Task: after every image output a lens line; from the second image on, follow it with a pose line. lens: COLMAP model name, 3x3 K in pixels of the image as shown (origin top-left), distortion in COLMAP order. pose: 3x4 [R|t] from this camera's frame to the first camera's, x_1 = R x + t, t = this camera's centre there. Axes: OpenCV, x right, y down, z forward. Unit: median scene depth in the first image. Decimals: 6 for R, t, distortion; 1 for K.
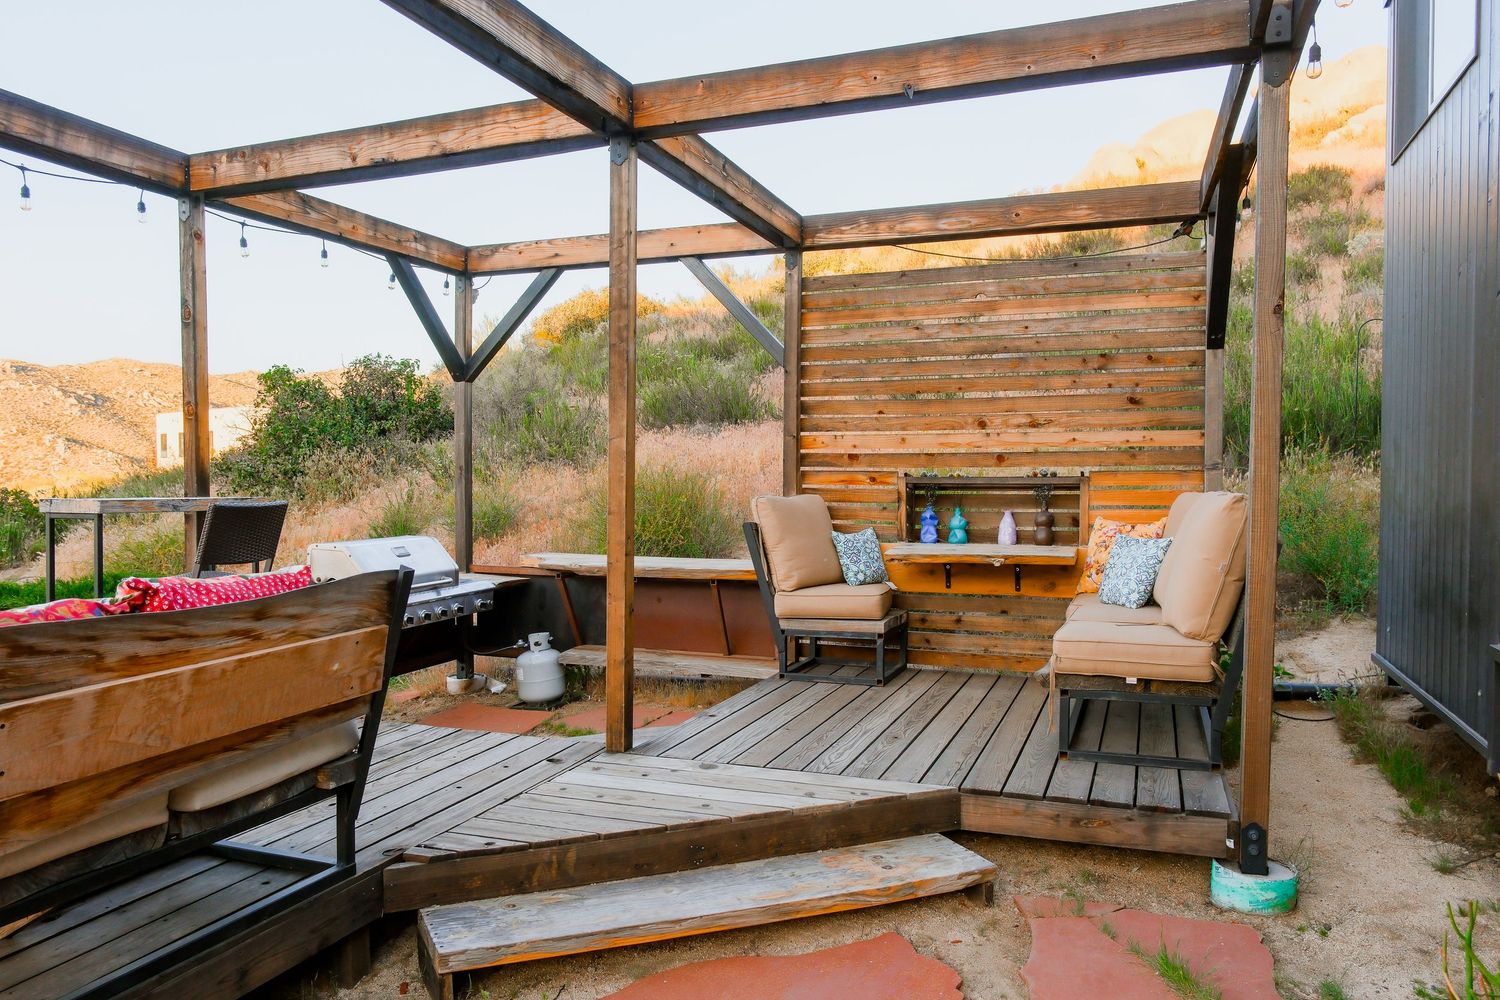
lens RADIAL K [[1032.4, 0, 750.0], [0, 1032.4, 500.0], [0, 0, 1]] dist [-0.006367, -0.001419]
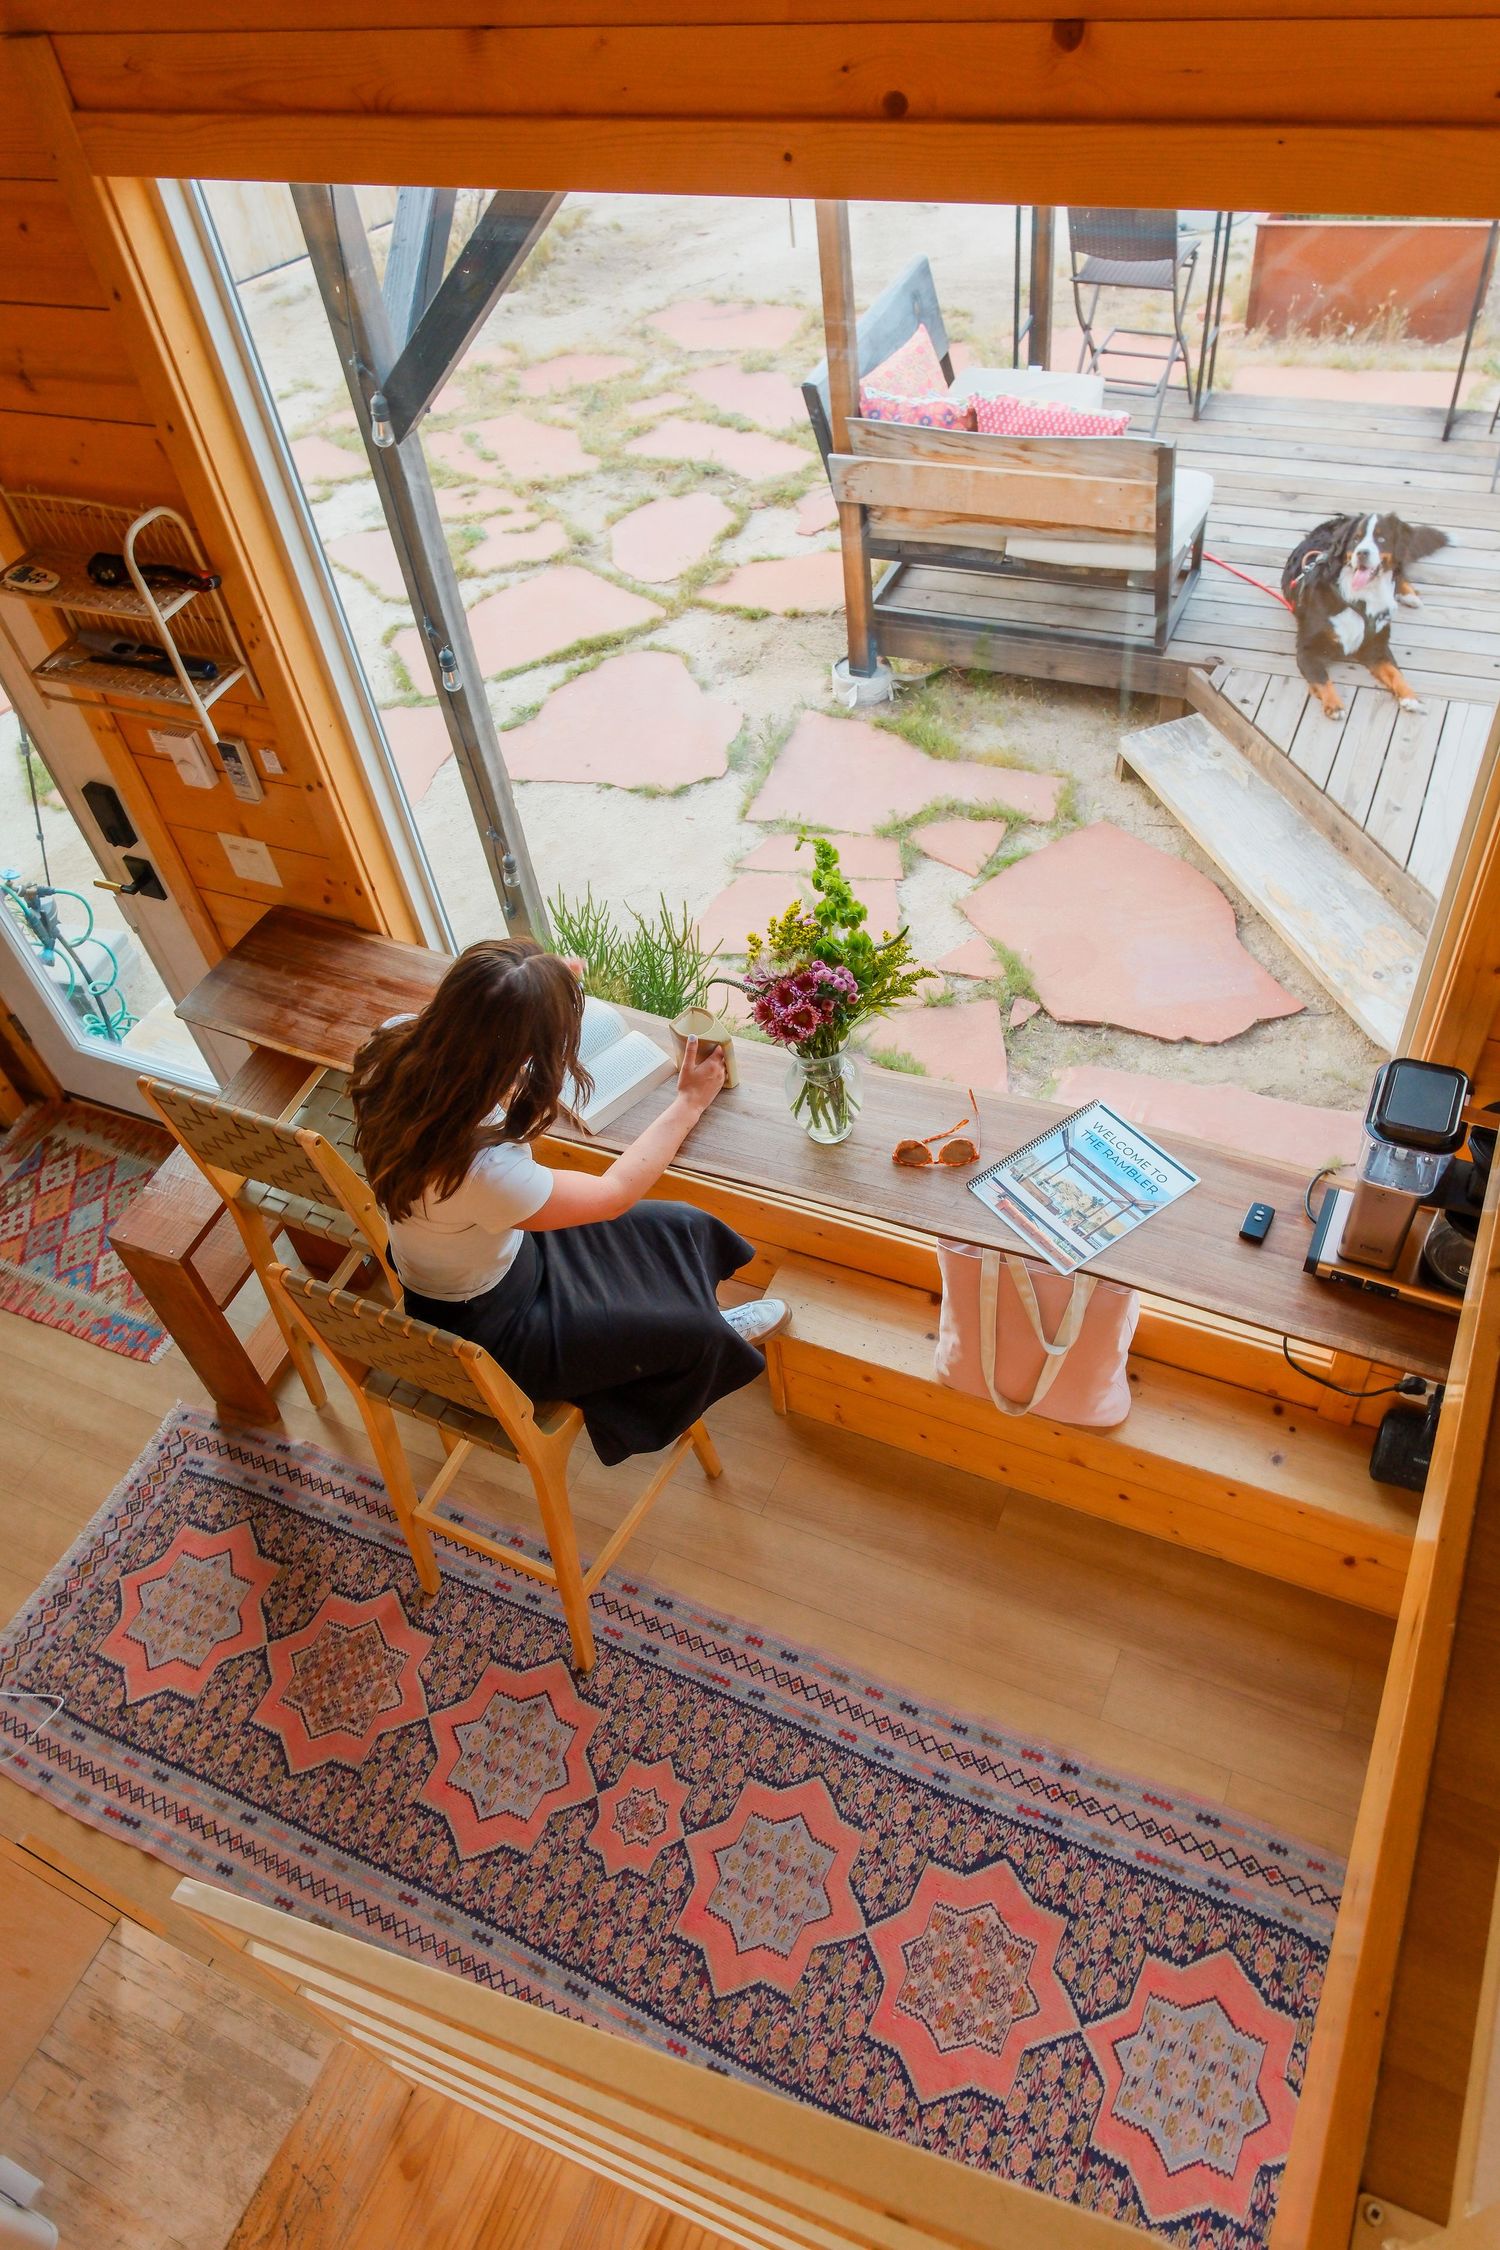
lens RADIAL K [[1548.6, 0, 750.0], [0, 1548.6, 1125.0], [0, 0, 1]] dist [-0.006367, -0.001419]
pose [[-0.060076, 0.752312, -0.656062, 1.873270], [0.088773, 0.658672, 0.747175, -1.022668], [0.994239, -0.013353, -0.106355, 0.950699]]
